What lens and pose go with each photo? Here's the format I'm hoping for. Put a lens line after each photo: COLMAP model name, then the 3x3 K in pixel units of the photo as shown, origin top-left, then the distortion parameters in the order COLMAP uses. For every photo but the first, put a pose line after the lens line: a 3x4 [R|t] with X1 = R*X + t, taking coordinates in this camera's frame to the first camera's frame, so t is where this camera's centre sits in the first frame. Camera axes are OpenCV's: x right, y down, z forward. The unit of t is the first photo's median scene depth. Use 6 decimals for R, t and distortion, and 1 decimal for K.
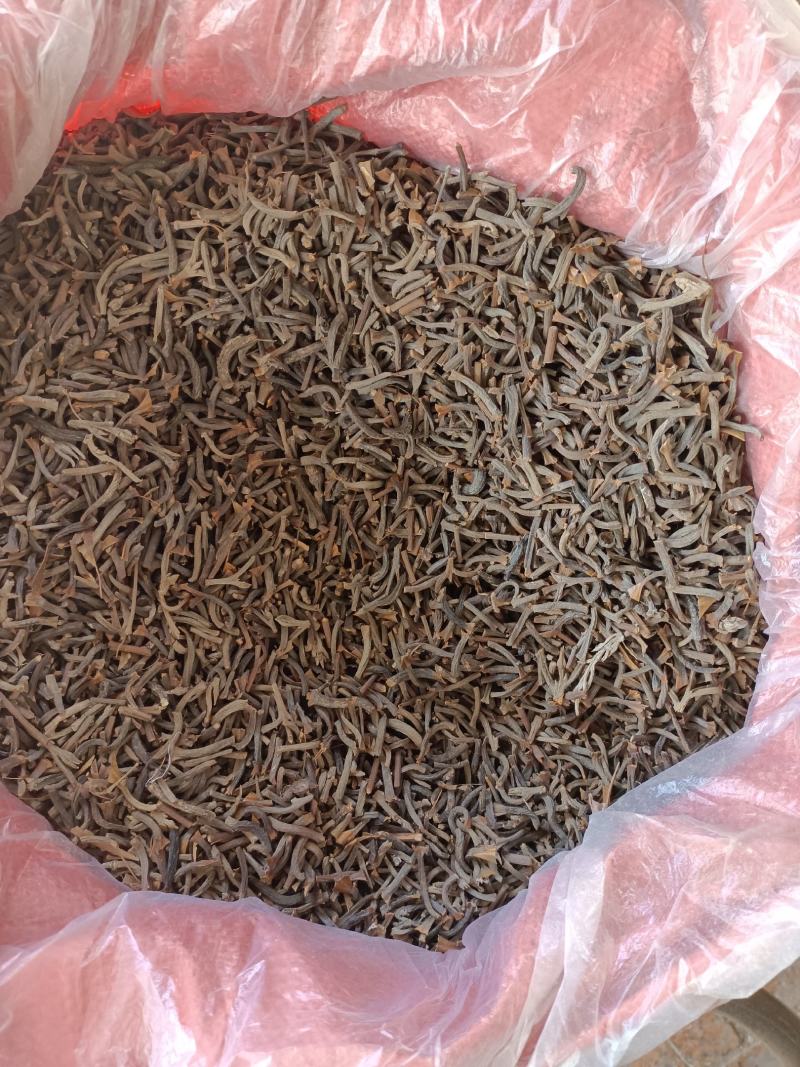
lens RADIAL K [[796.8, 0, 422.1], [0, 796.8, 534.6], [0, 0, 1]] dist [0.003620, -0.064451]
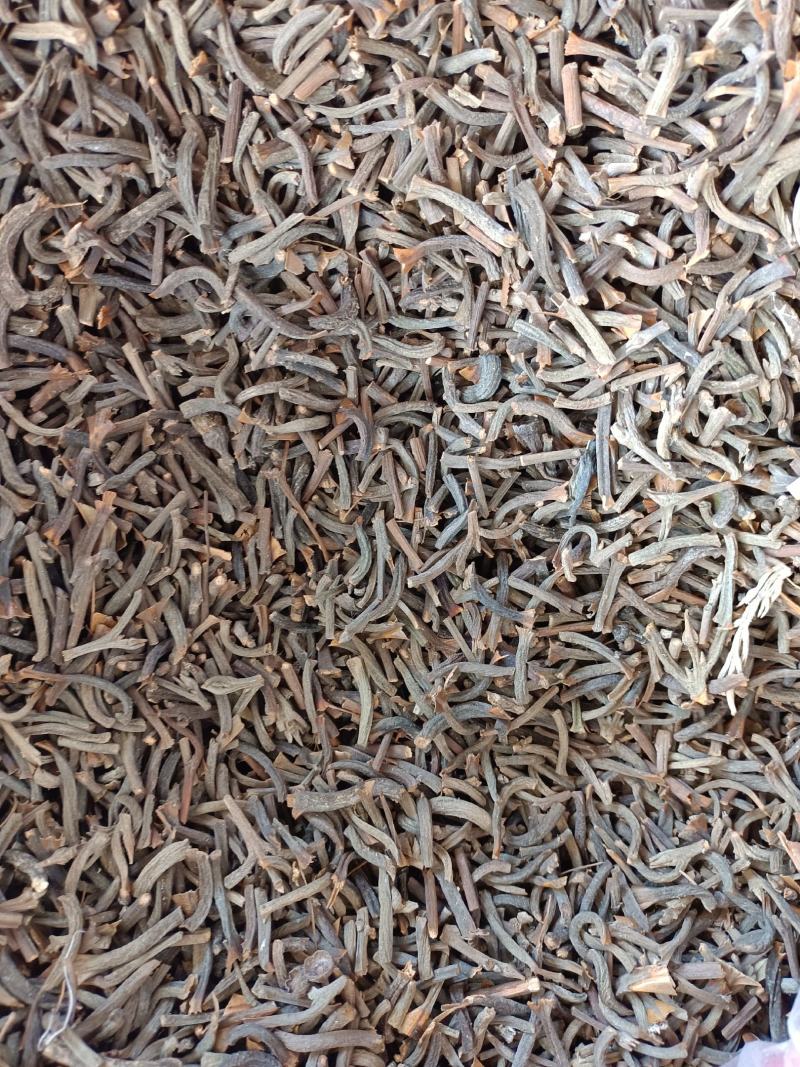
lens RADIAL K [[796.8, 0, 422.1], [0, 796.8, 534.6], [0, 0, 1]] dist [0.003620, -0.064451]
pose [[0.965423, -0.234321, 0.114243, -0.072200], [0.235234, 0.971923, 0.005614, 0.033599], [-0.112351, 0.021454, 0.993437, 0.416476]]
